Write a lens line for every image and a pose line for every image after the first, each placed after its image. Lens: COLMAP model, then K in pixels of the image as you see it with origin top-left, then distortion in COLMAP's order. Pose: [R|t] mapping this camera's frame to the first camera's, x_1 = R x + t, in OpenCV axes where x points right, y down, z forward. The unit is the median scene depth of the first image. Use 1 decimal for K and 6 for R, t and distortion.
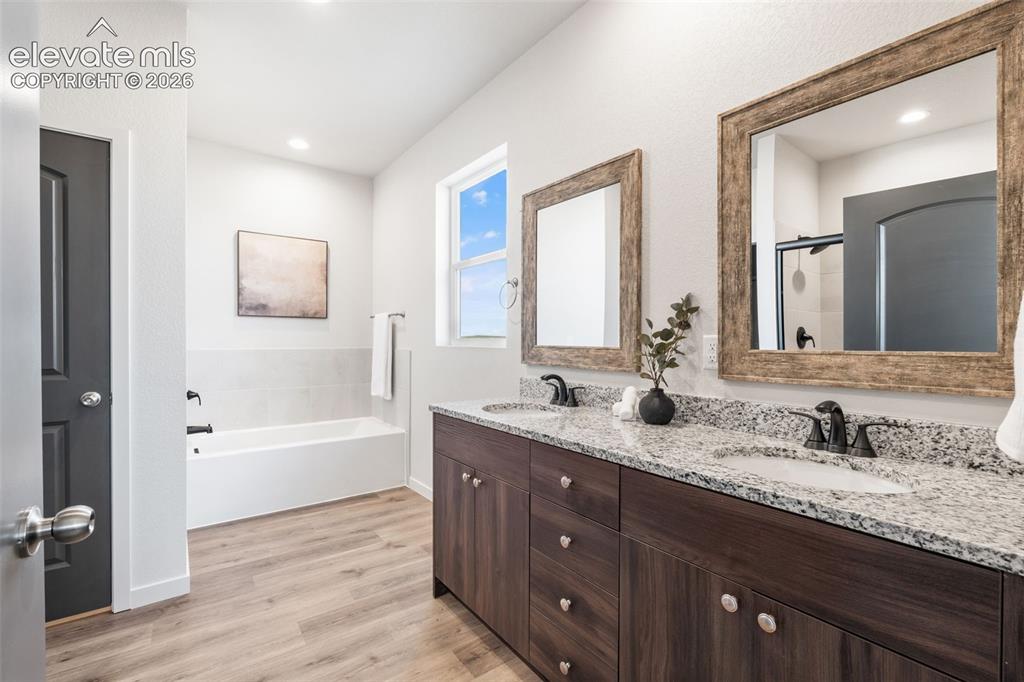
lens RADIAL K [[452.3, 0, 512.0], [0, 452.3, 341.0], [0, 0, 1]] dist [-0.000080, 0.000137]
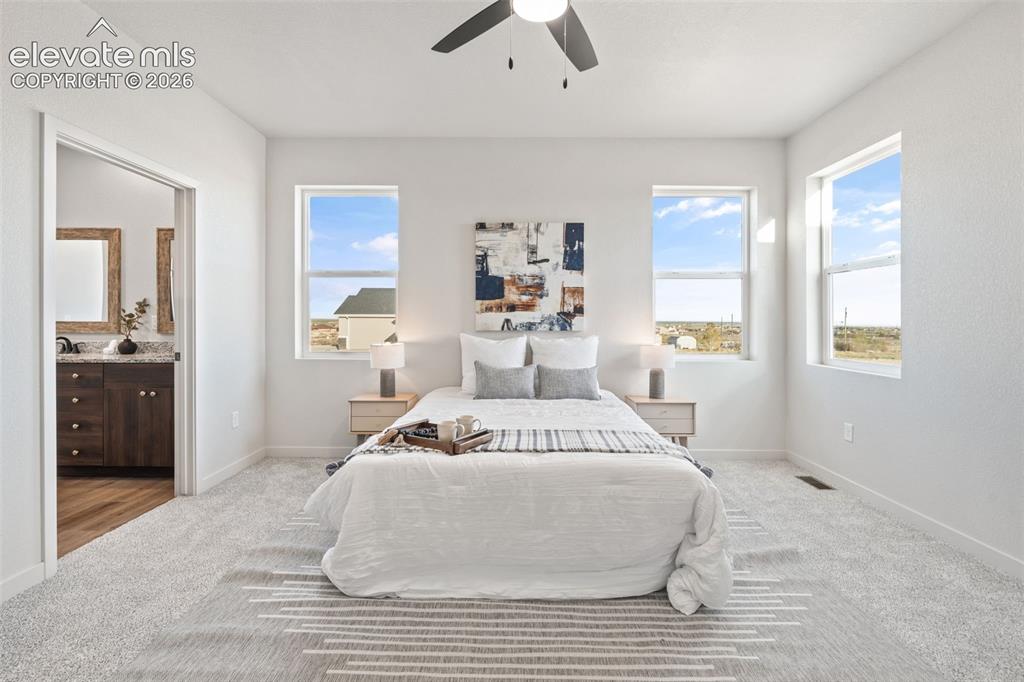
lens RADIAL K [[453.9, 0, 508.6], [0, 453.9, 321.8], [0, 0, 1]] dist [-0.001506, -0.000223]
pose [[0.607671, -0.003756, 0.794180, -0.280947], [0.001585, 0.999993, 0.003517, 0.010749], [-0.794188, -0.000878, 0.607672, -1.640538]]
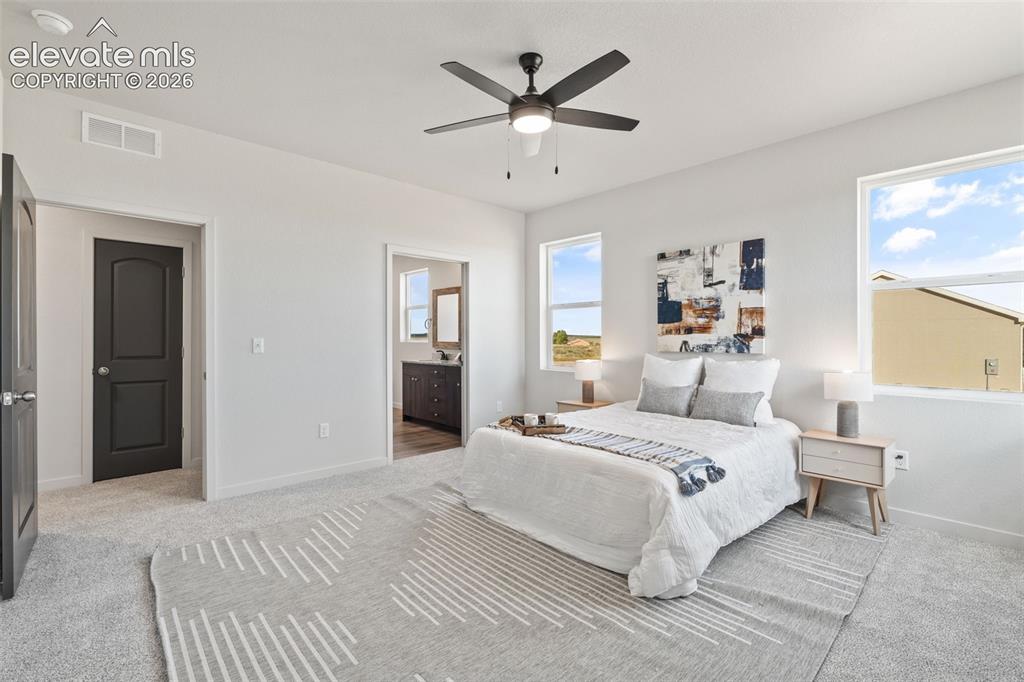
lens RADIAL K [[452.3, 0, 512.0], [0, 452.3, 341.0], [0, 0, 1]] dist [-0.000080, 0.000137]
pose [[0.994227, -0.002367, 0.107273, 0.268143], [0.002055, 0.999993, 0.003015, -0.002368], [-0.107279, -0.002777, 0.994225, -2.411974]]
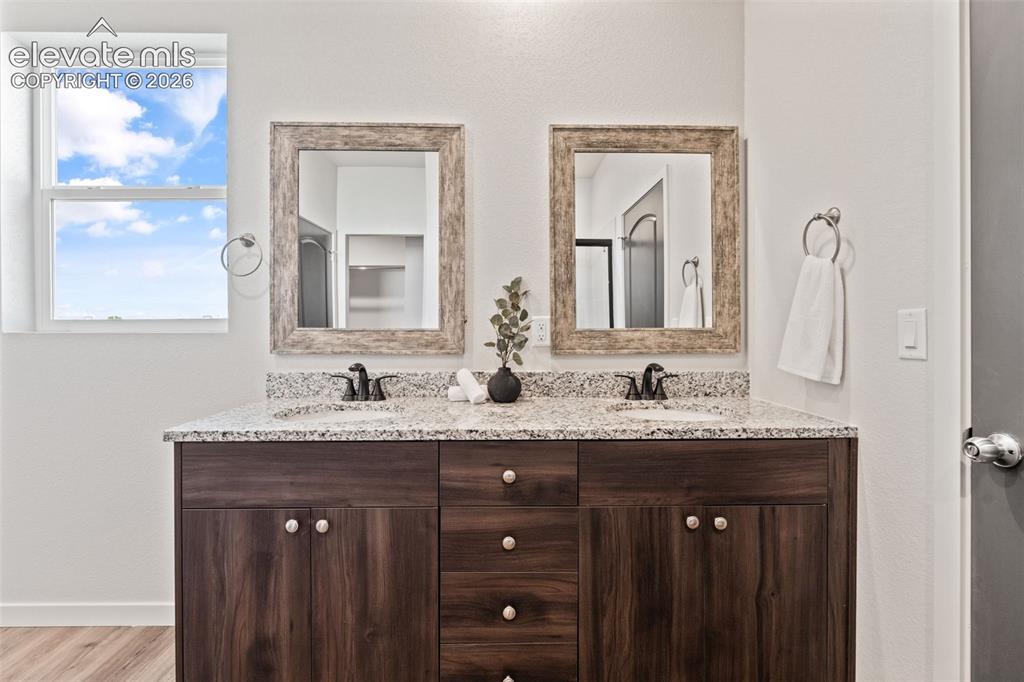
lens RADIAL K [[457.9, 0, 509.7], [0, 457.9, 323.2], [0, 0, 1]] dist [-0.000876, -0.000021]
pose [[0.581541, 0.000575, 0.813517, -0.436650], [0.003327, 0.999990, -0.003085, 0.006169], [-0.813510, 0.004501, 0.581533, 0.325639]]
